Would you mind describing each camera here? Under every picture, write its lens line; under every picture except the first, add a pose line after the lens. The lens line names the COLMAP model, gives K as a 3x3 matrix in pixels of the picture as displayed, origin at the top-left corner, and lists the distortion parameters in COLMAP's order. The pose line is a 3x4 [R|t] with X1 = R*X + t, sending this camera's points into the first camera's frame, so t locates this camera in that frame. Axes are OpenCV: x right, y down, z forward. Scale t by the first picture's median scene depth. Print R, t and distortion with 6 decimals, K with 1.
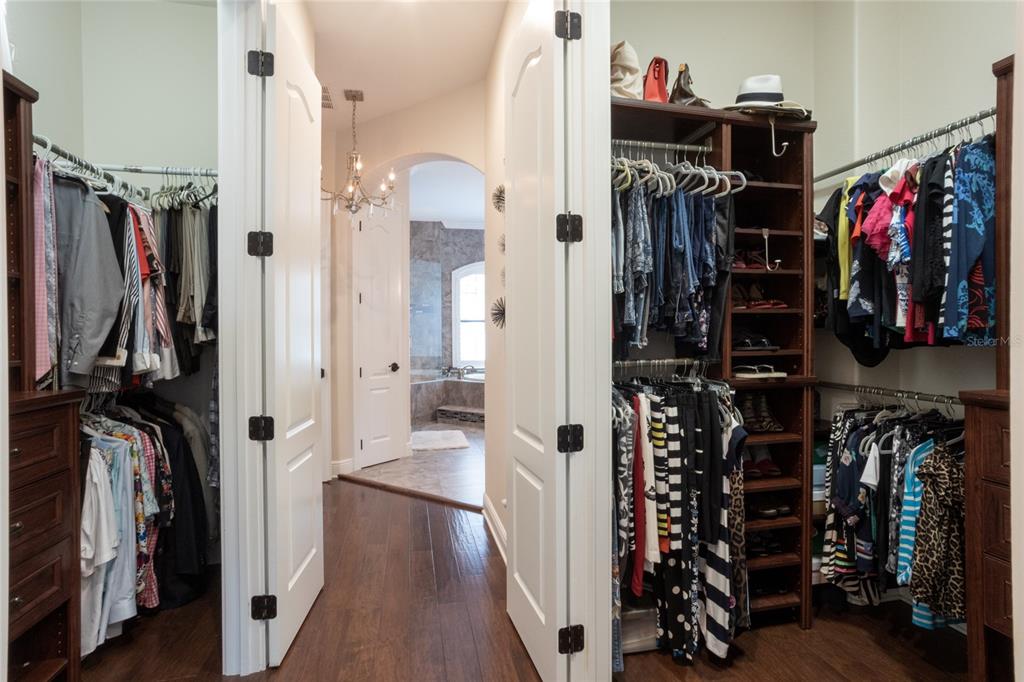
lens RADIAL K [[502.0, 0, 507.7], [0, 502.0, 334.5], [0, 0, 1]] dist [-0.043005, 0.027411]
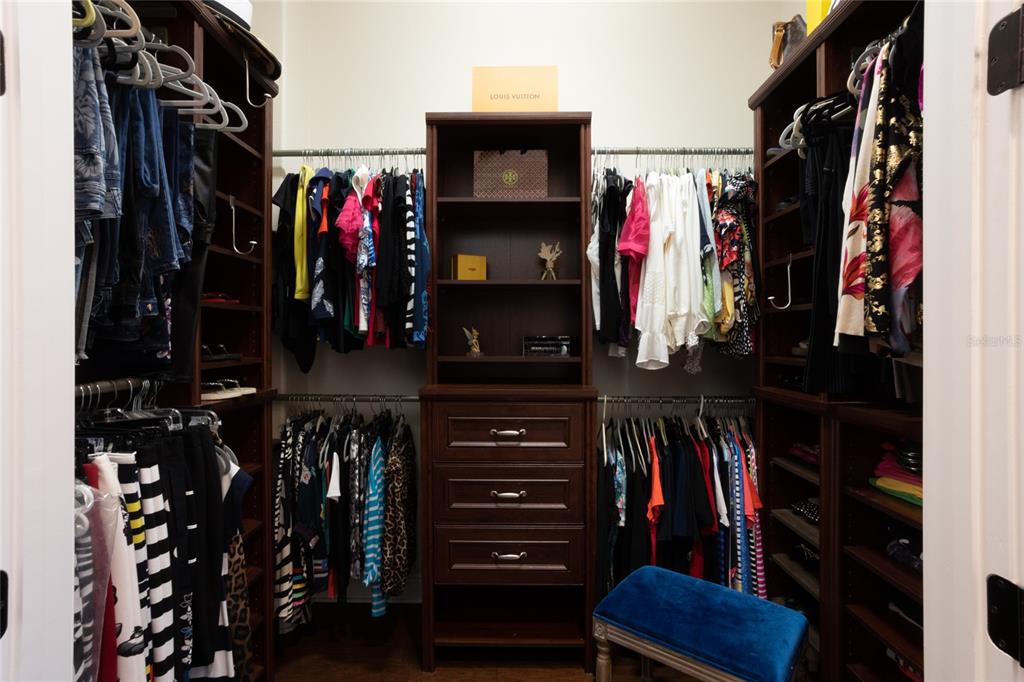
lens RADIAL K [[502.0, 0, 513.4], [0, 502.0, 337.7], [0, 0, 1]] dist [-0.043005, 0.027411]
pose [[0.201507, 0.003235, 0.979482, -0.134846], [-0.000584, 0.999995, -0.003183, 0.001428], [-0.979487, 0.000069, 0.201508, 0.485984]]
